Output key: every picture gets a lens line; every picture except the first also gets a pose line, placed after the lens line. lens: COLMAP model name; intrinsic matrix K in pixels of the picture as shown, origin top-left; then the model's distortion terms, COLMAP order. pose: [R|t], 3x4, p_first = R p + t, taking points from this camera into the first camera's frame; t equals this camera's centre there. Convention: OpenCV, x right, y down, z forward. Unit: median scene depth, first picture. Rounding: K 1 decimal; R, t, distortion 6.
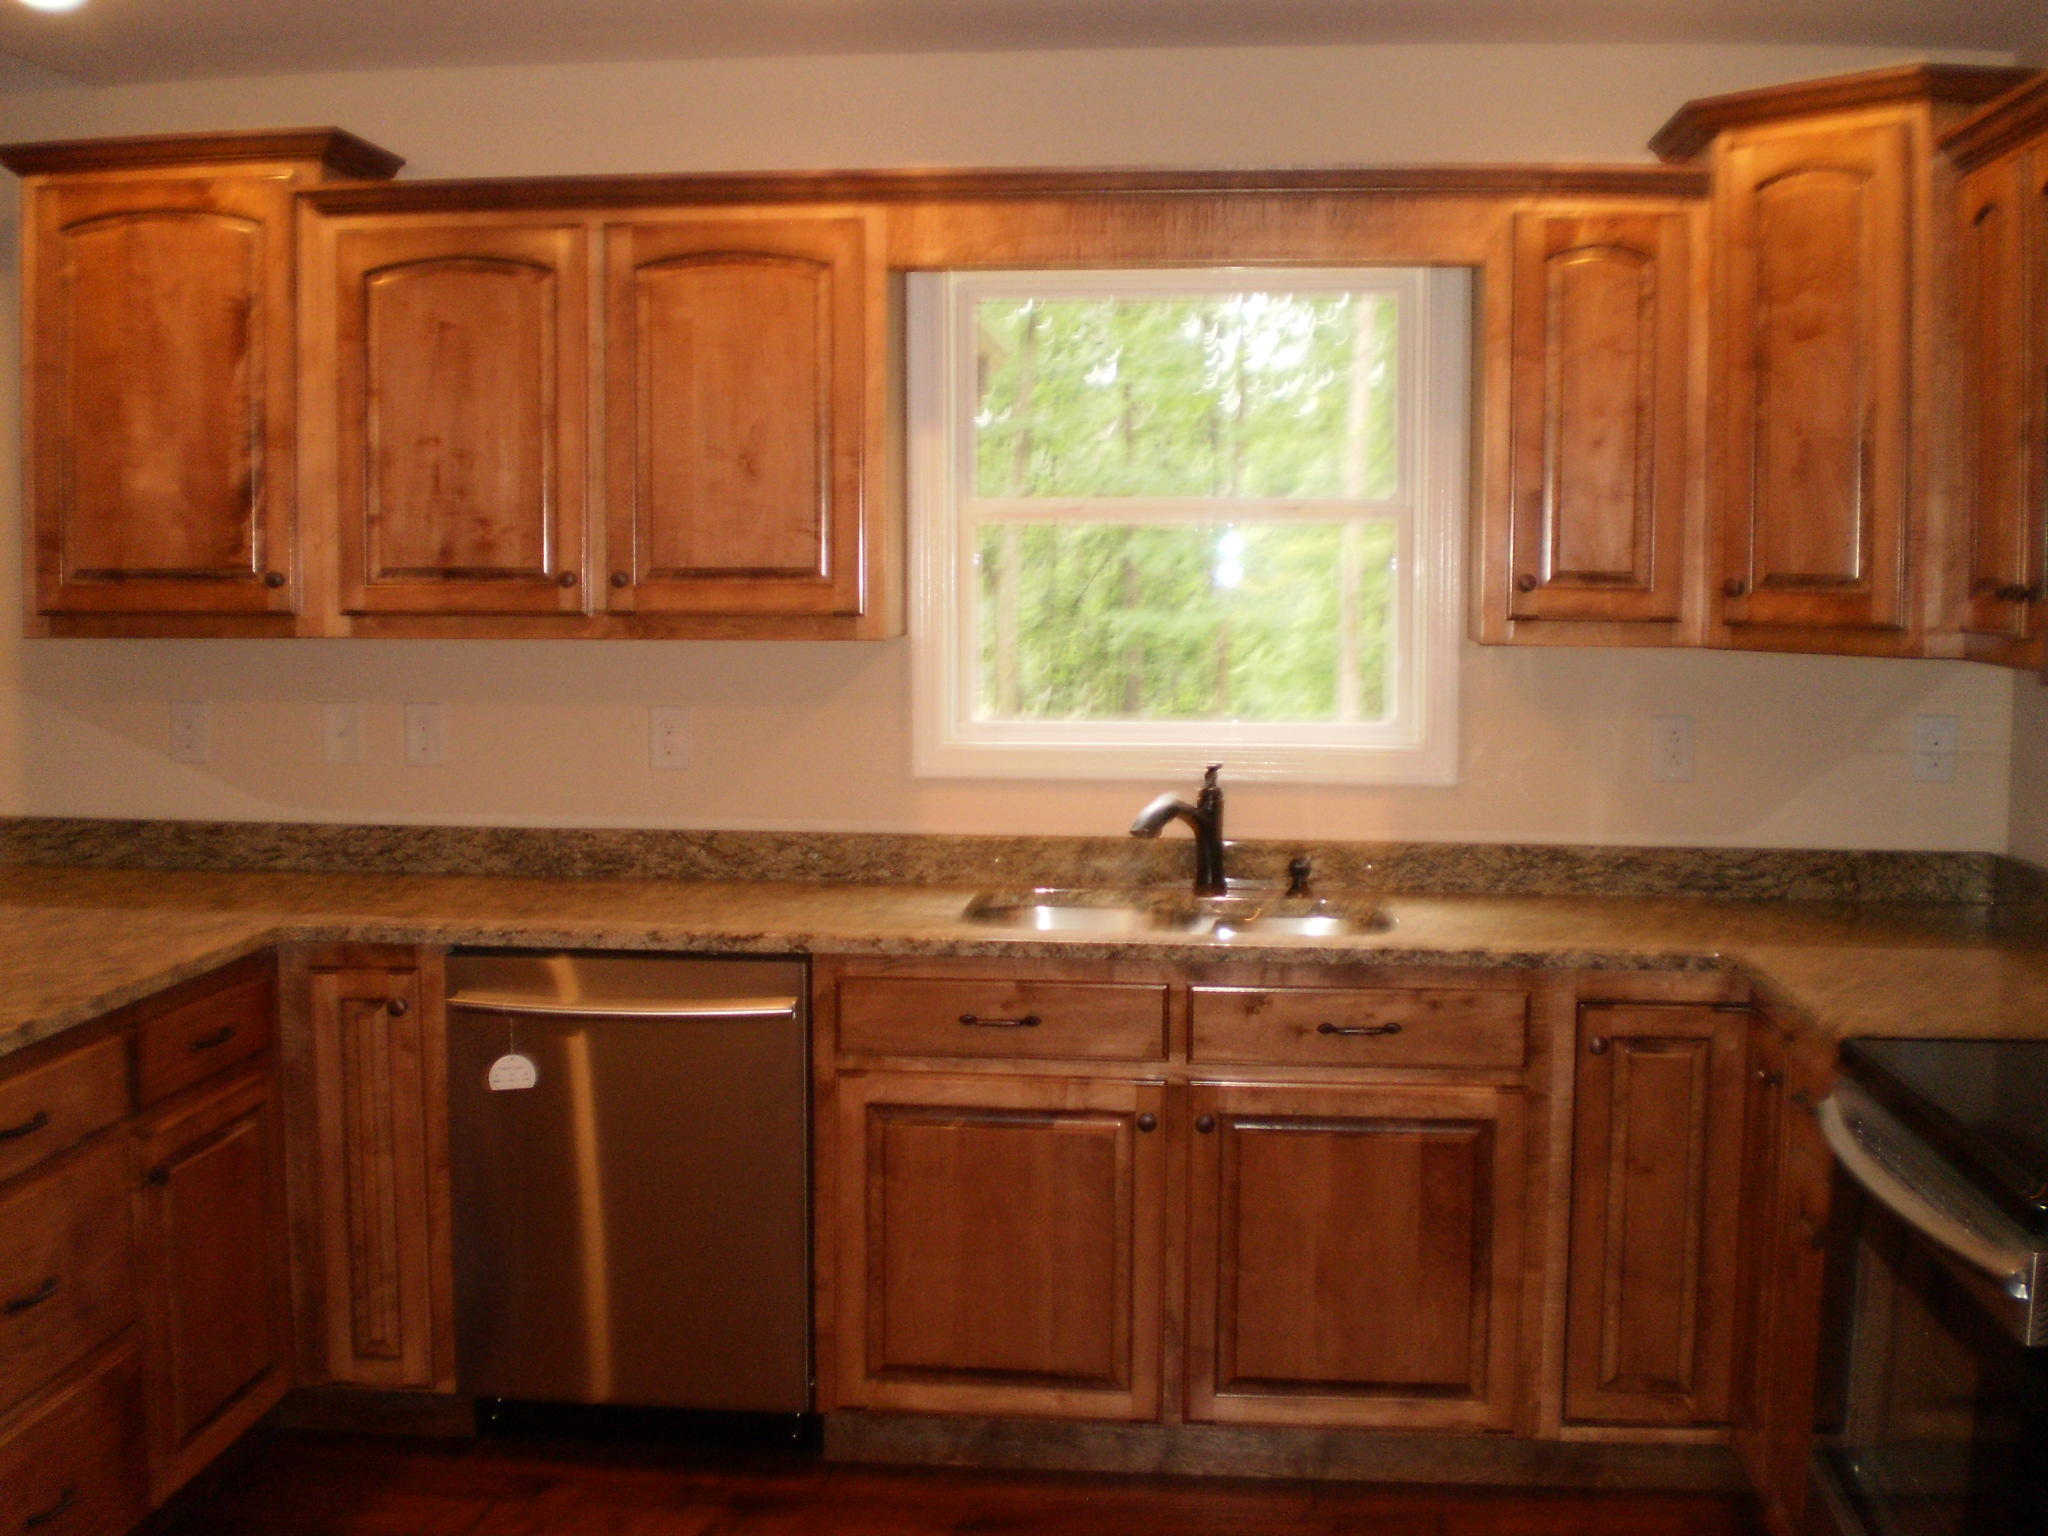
lens RADIAL K [[2225.6, 0, 1017.2], [0, 2225.6, 736.9], [0, 0, 1]] dist [-0.044585, -0.185816]
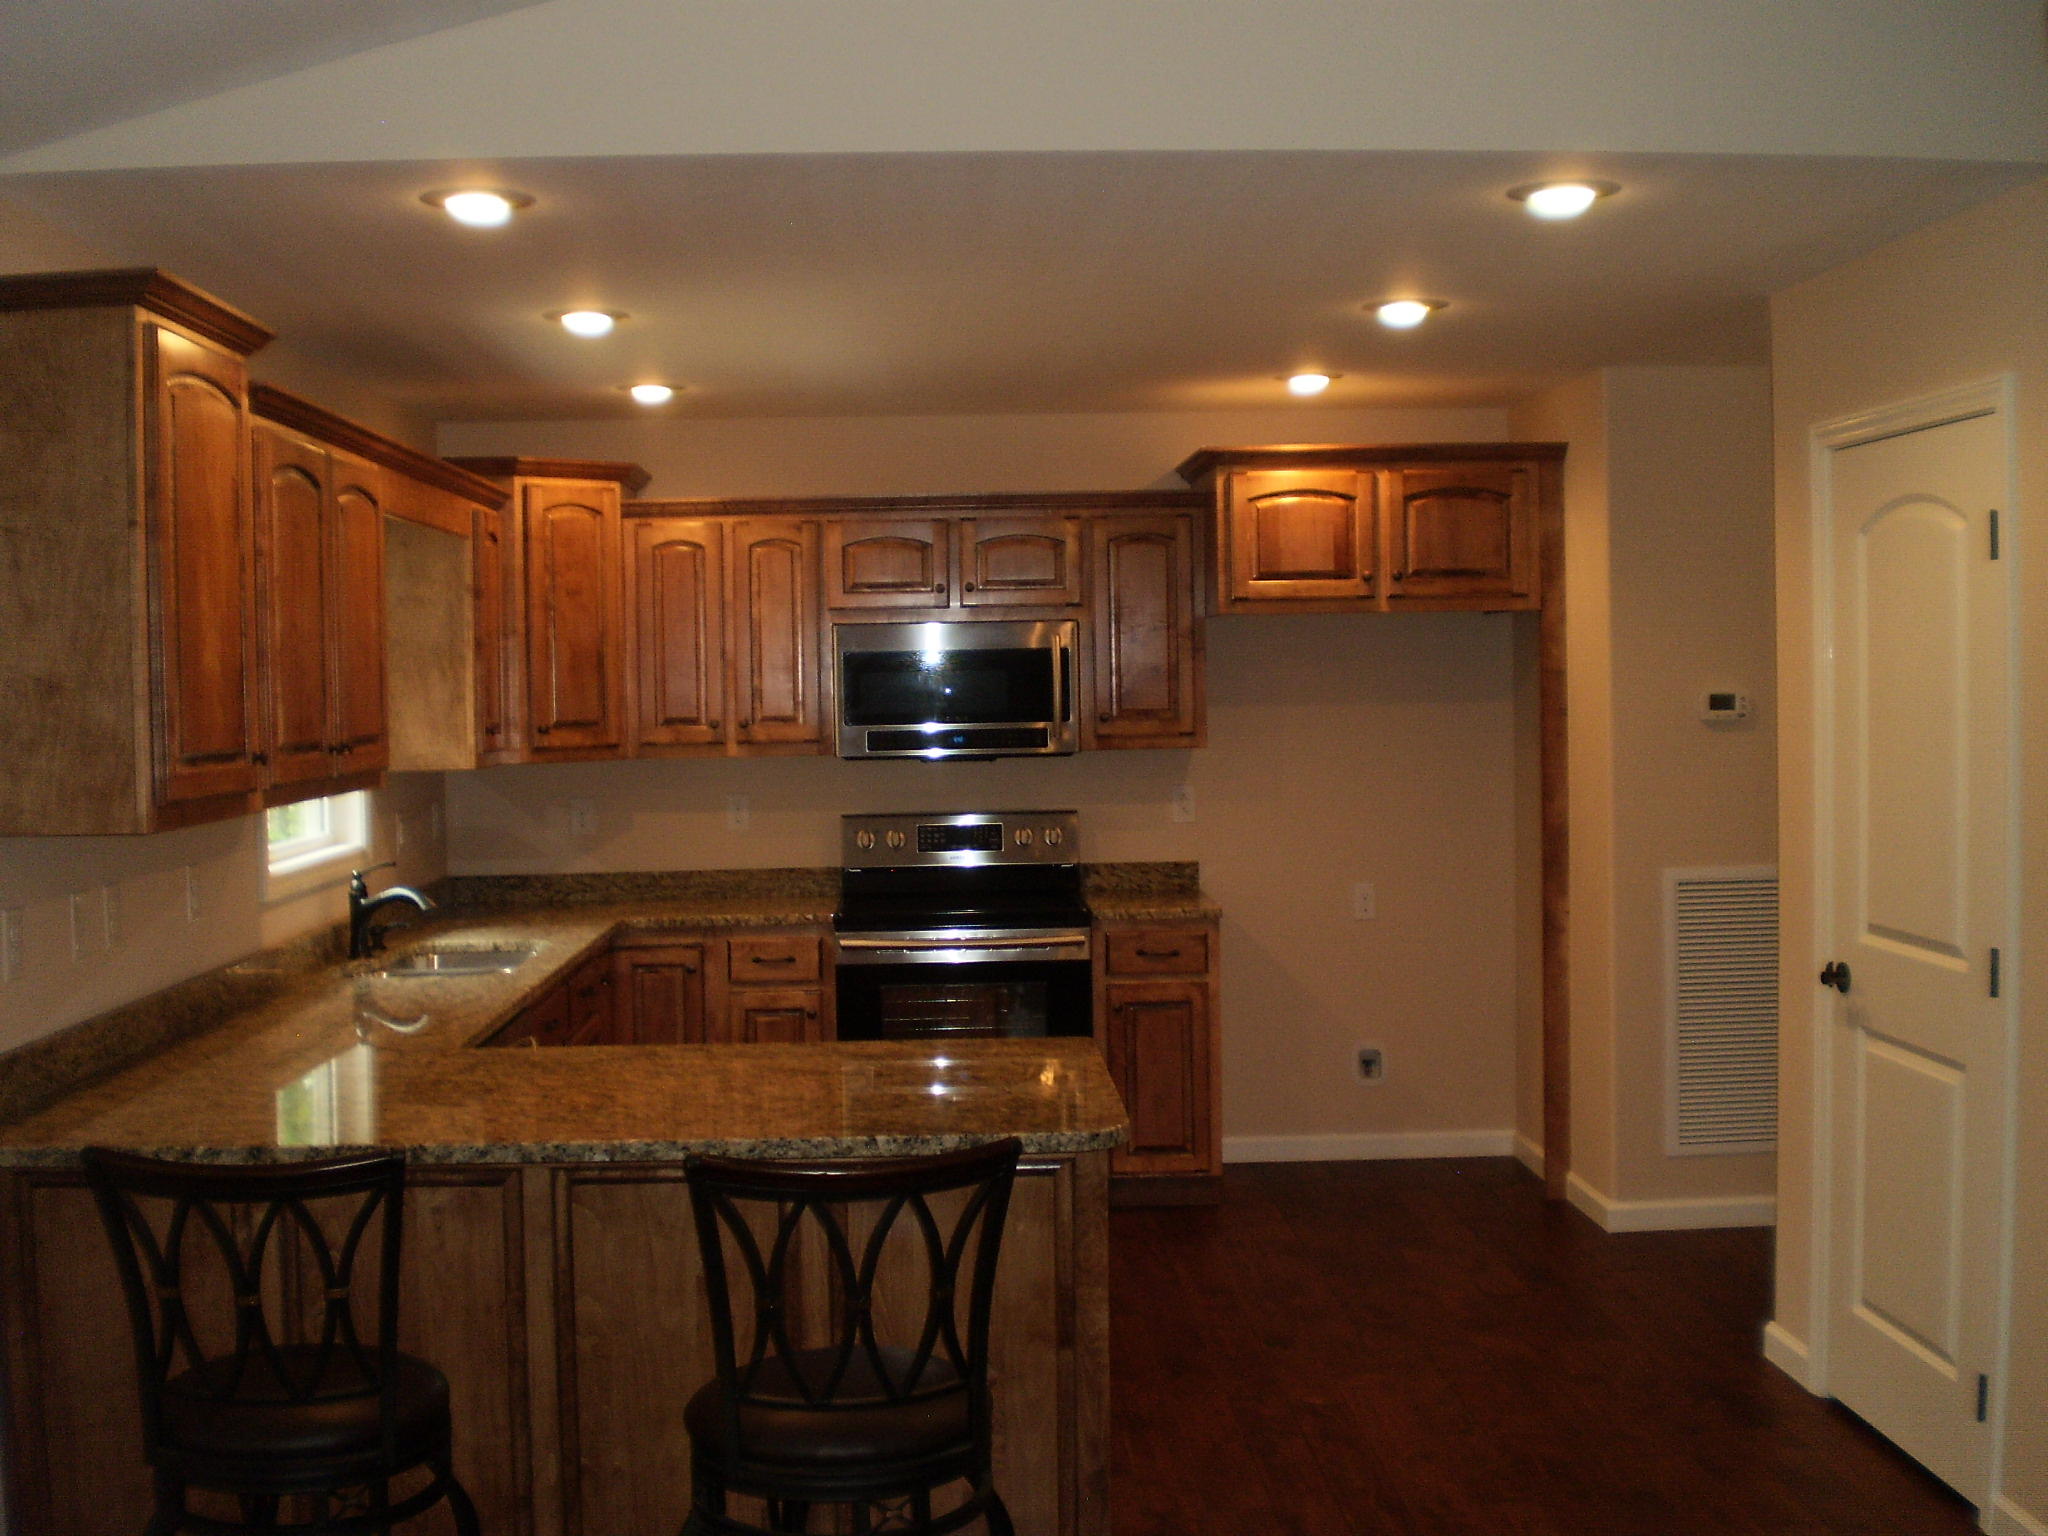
lens RADIAL K [[2225.6, 0, 1017.2], [0, 2225.6, 736.9], [0, 0, 1]] dist [-0.044585, -0.185816]
pose [[-0.140065, -0.022252, 0.989892, -1.412218], [0.090018, 0.995321, 0.035112, -0.082884], [-0.986042, 0.094026, -0.137407, 0.799225]]
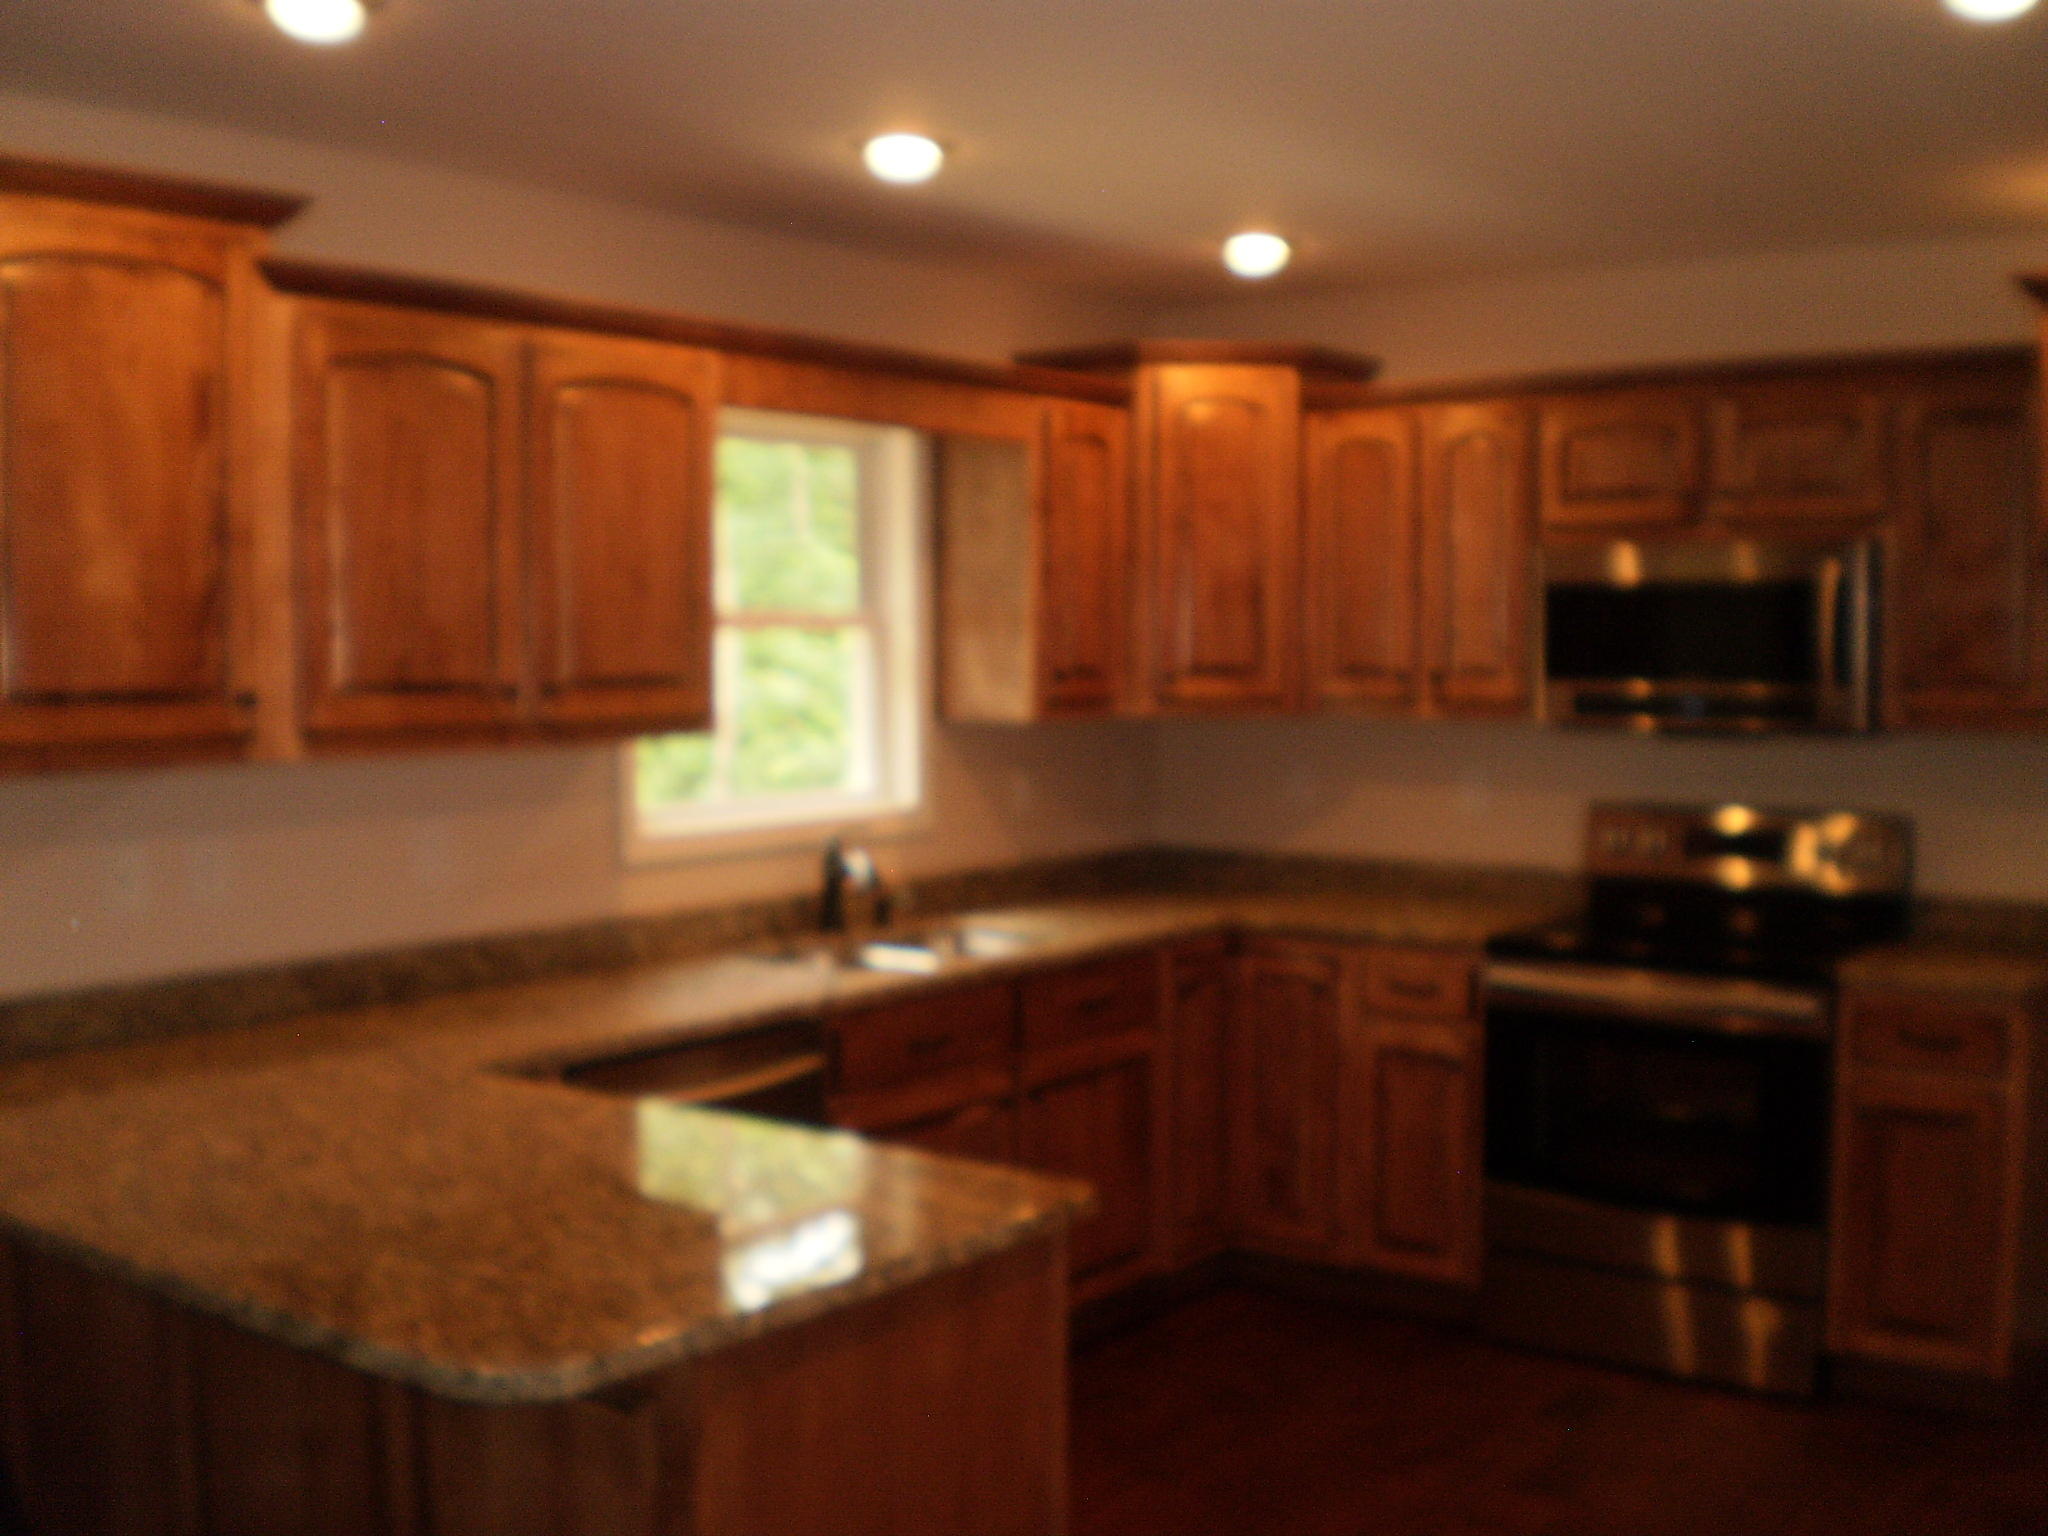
lens RADIAL K [[2225.6, 0, 1017.2], [0, 2225.6, 736.9], [0, 0, 1]] dist [-0.044585, -0.185816]
pose [[0.520080, -0.043537, 0.853007, -0.927264], [0.067286, 0.997685, 0.009897, -0.044271], [-0.851463, 0.052249, 0.521805, 0.283445]]
